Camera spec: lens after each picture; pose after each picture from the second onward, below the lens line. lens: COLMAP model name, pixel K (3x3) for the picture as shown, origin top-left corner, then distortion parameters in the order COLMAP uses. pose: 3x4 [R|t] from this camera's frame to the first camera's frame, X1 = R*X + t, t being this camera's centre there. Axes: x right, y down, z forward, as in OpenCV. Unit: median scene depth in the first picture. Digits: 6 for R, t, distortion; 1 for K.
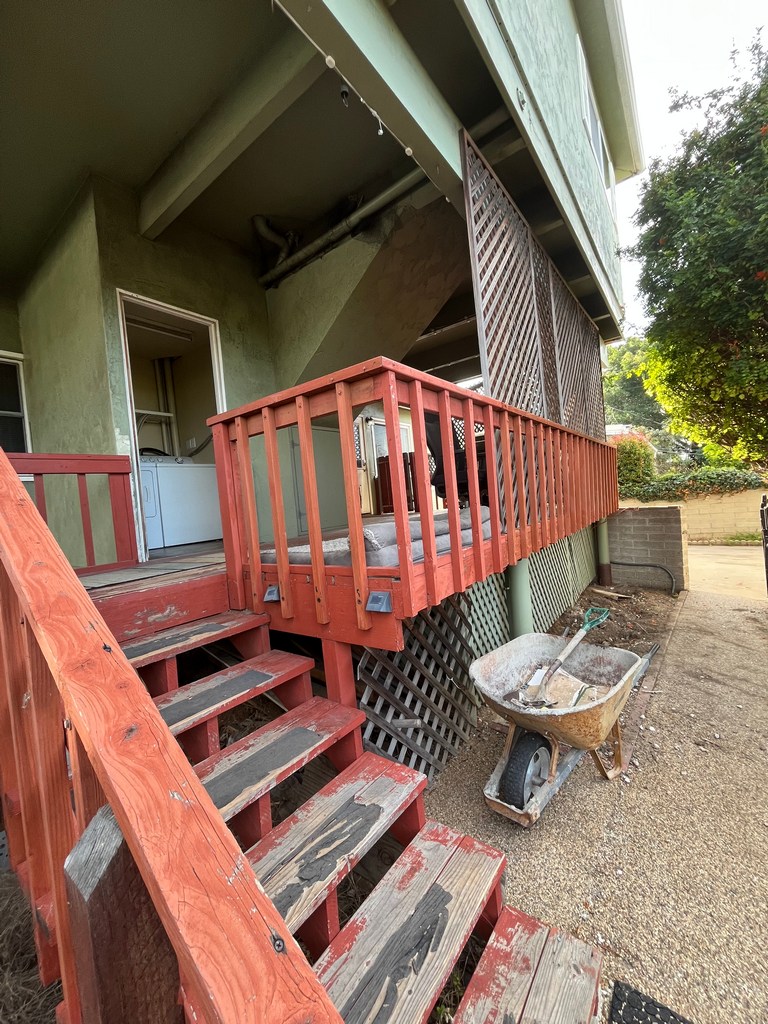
lens RADIAL K [[412.7, 0, 384.0], [0, 412.7, 508.6], [0, 0, 1]] dist [-0.002410, -0.000180]
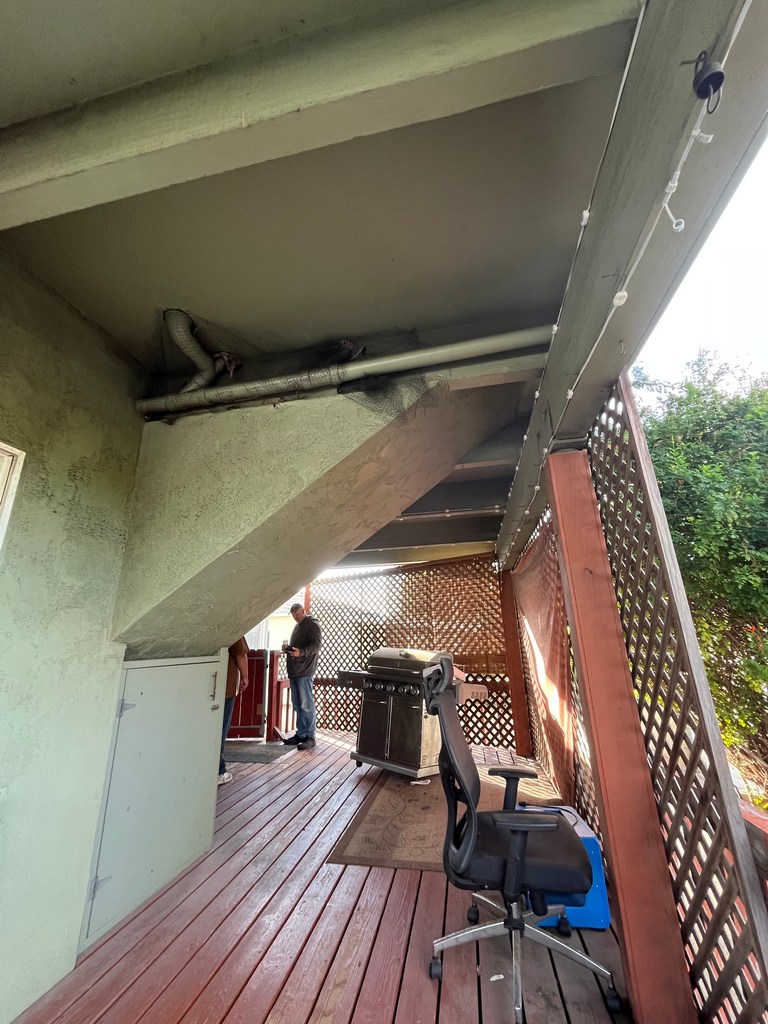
lens RADIAL K [[412.7, 0, 387.5], [0, 412.7, 511.9], [0, 0, 1]] dist [-0.002410, -0.000180]
pose [[0.897788, 0.192105, 0.396323, -0.210527], [-0.039548, 0.931388, -0.361872, -0.246294], [-0.438648, 0.309211, 0.843787, 0.457968]]
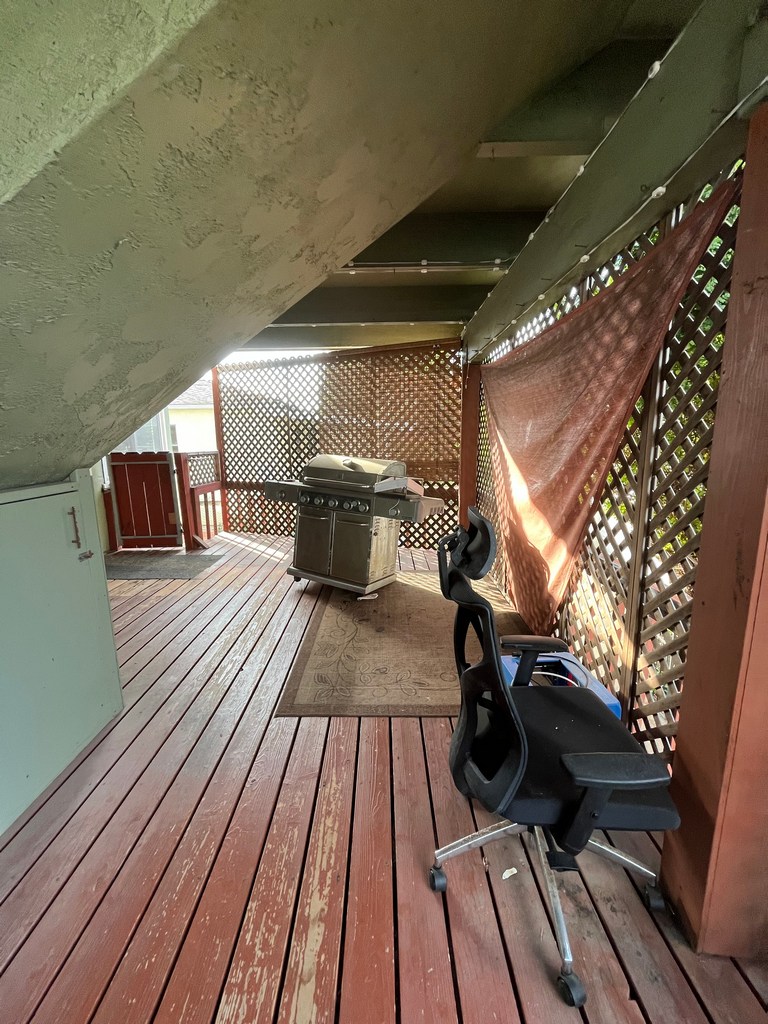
lens RADIAL K [[412.7, 0, 386.3], [0, 412.7, 509.9], [0, 0, 1]] dist [-0.002410, -0.000180]
pose [[0.798928, -0.031747, 0.600588, -0.130191], [-0.041145, 0.993381, 0.107242, -0.298737], [-0.600017, -0.110389, 0.792334, 0.744394]]
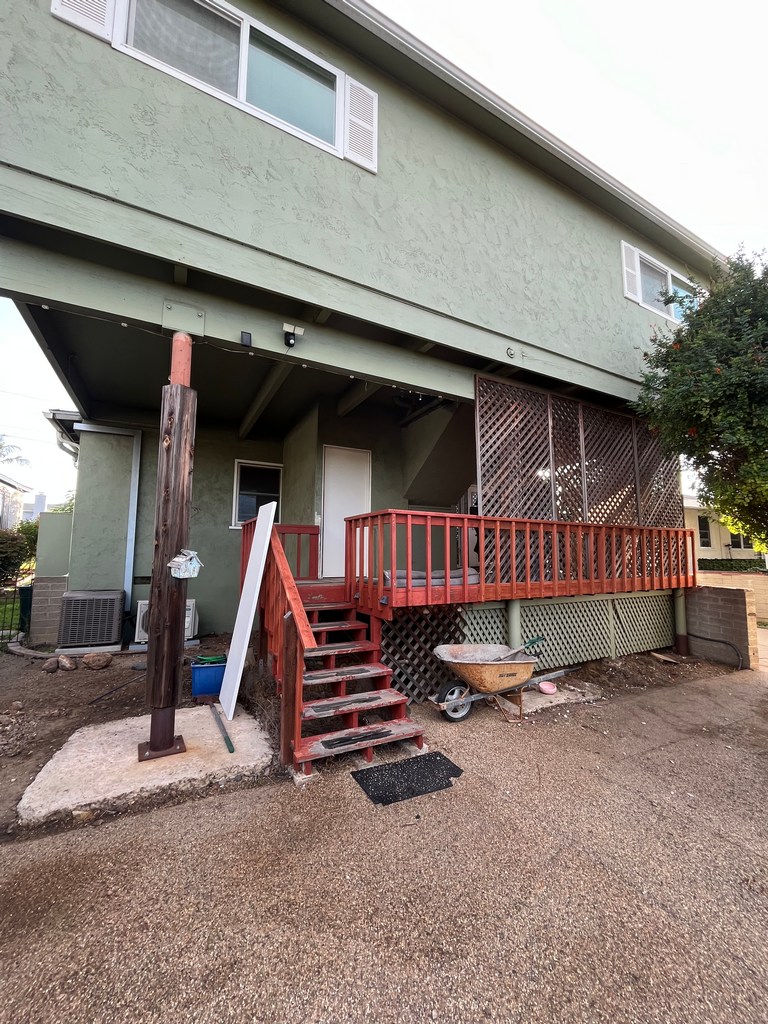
lens RADIAL K [[412.7, 0, 388.0], [0, 412.7, 511.7], [0, 0, 1]] dist [-0.002410, -0.000180]
pose [[0.904374, 0.048022, -0.424029, 0.447749], [-0.091532, 0.992351, -0.082835, -0.047266], [0.416808, 0.113726, 0.901852, -0.577502]]
